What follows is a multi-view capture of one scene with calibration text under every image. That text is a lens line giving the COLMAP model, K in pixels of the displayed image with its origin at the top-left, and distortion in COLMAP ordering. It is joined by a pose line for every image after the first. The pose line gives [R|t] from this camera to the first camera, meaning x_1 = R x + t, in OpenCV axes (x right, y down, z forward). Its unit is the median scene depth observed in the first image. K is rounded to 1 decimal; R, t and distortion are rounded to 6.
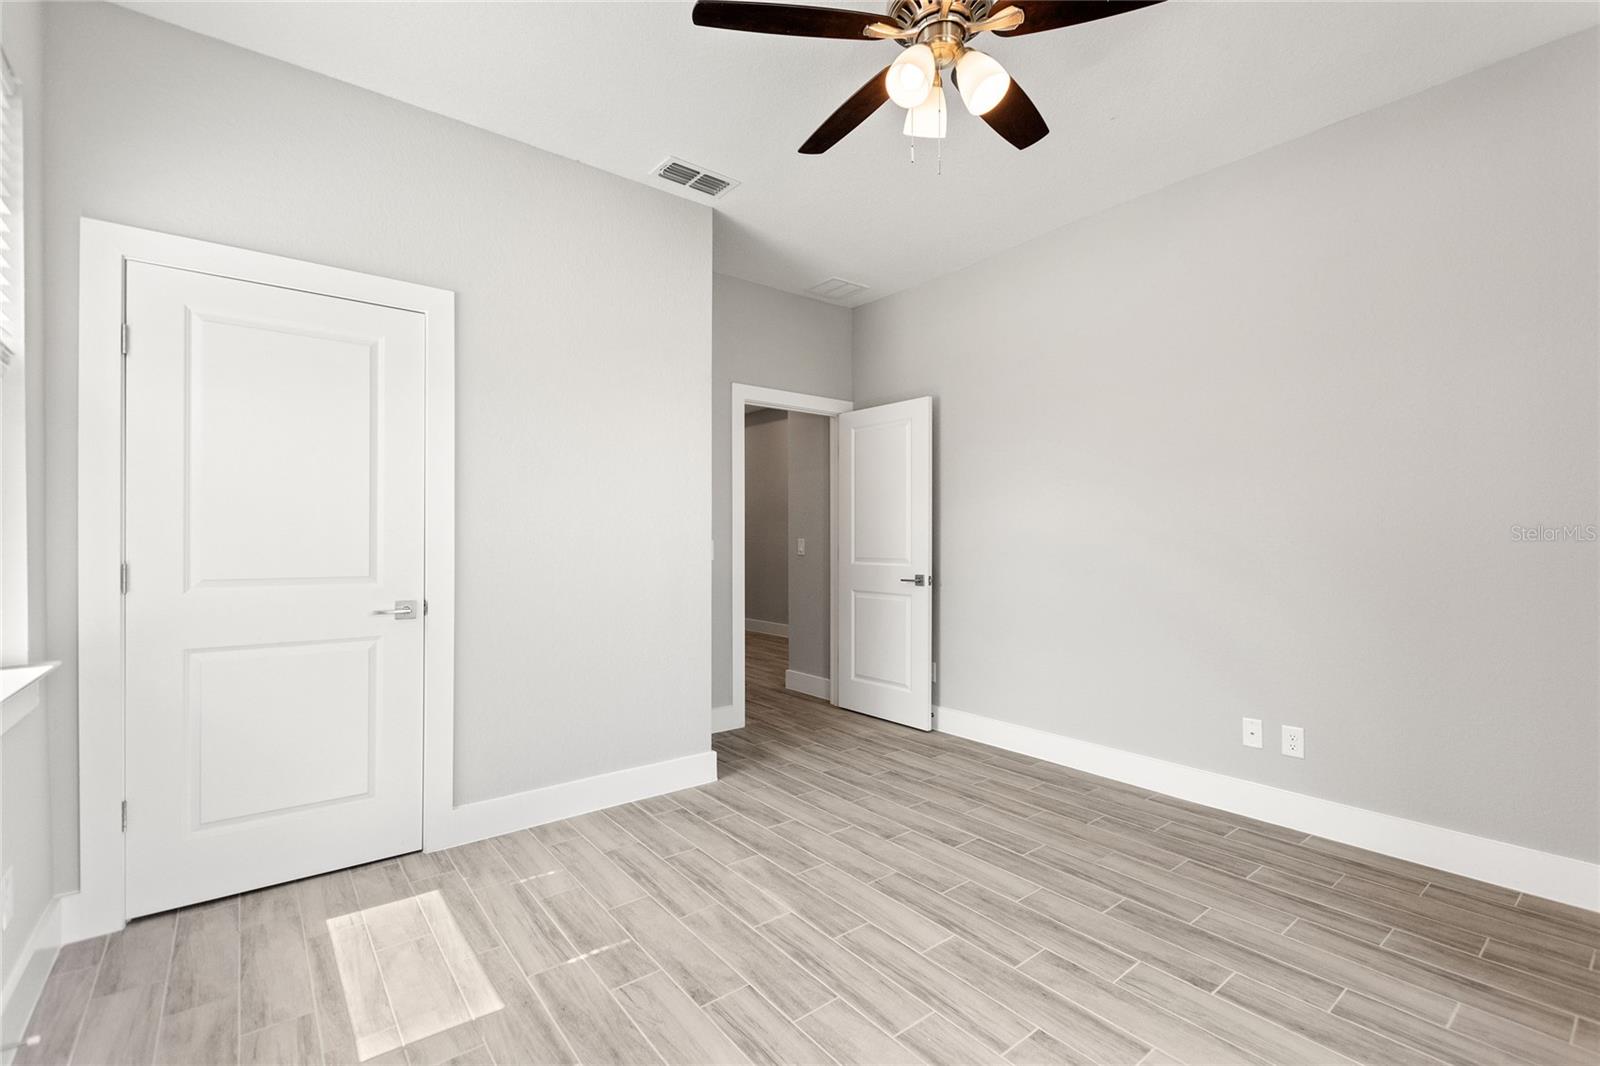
lens RADIAL K [[704.1, 0, 812.2], [0, 704.1, 533.0], [0, 0, 1]] dist [0.005008, -0.001594]
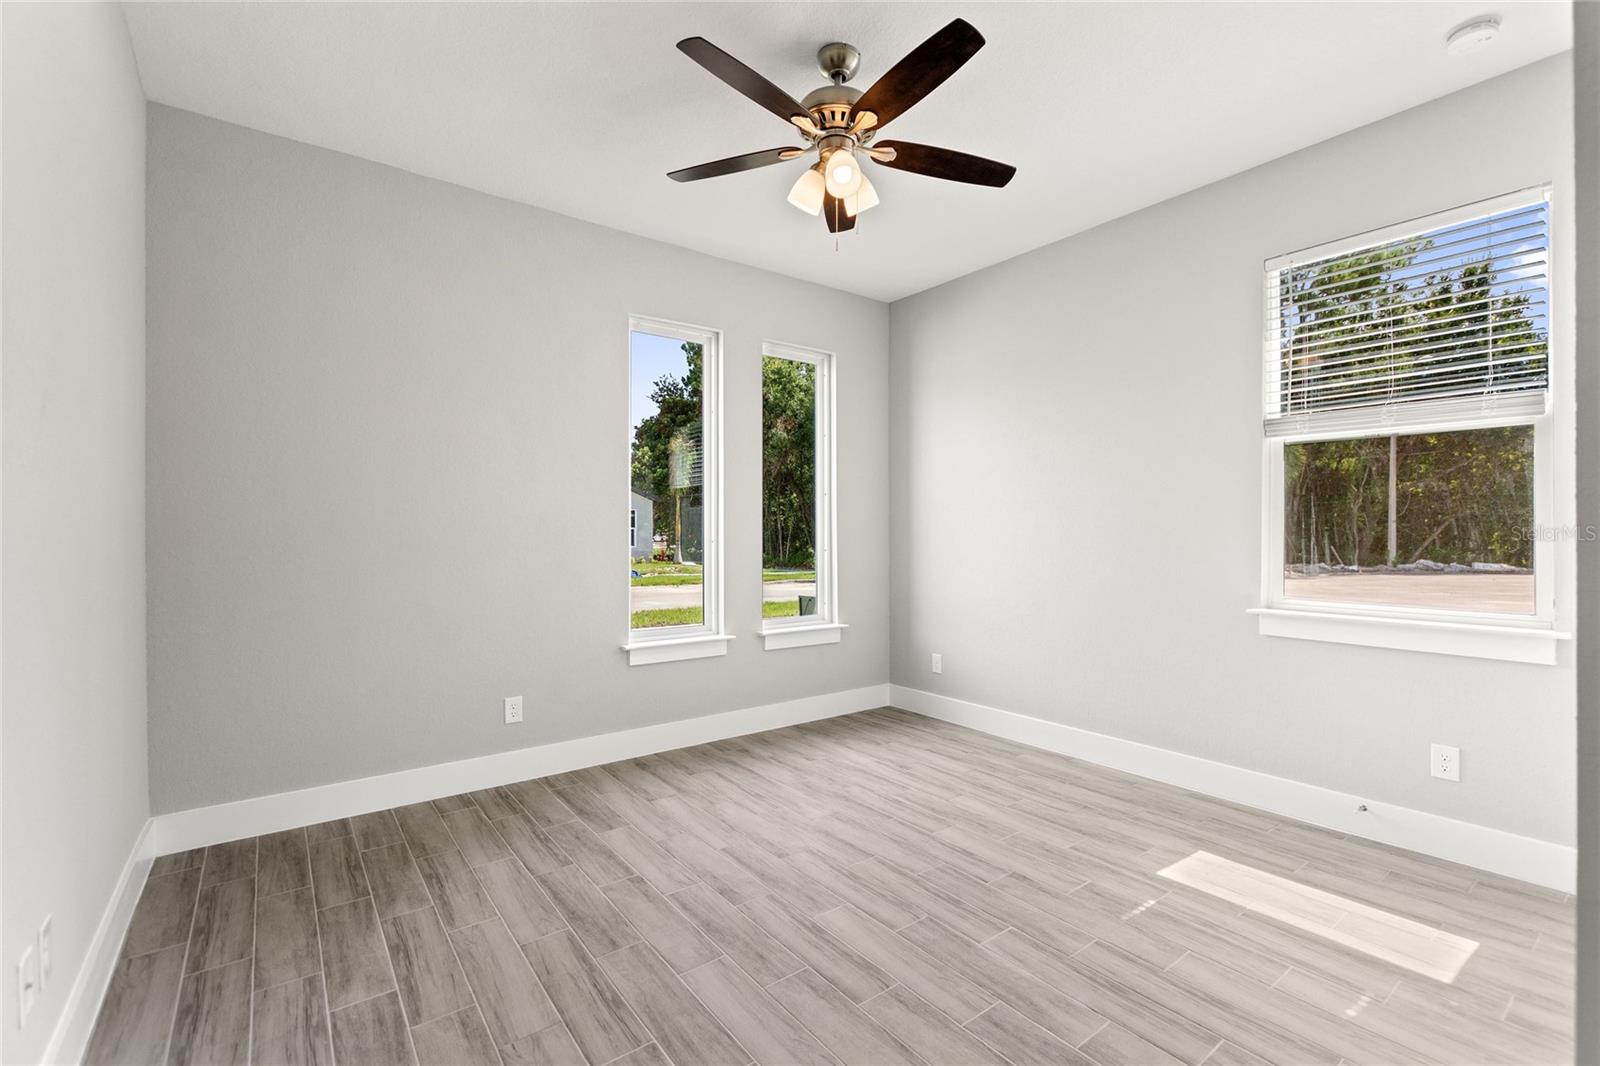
lens RADIAL K [[704.1, 0, 812.2], [0, 704.1, 533.0], [0, 0, 1]] dist [0.005008, -0.001594]
pose [[-0.999804, 0.003917, 0.019418, 0.178036], [0.003818, 0.999980, -0.005114, 0.007990], [-0.019437, -0.005039, -0.999798, 2.027830]]
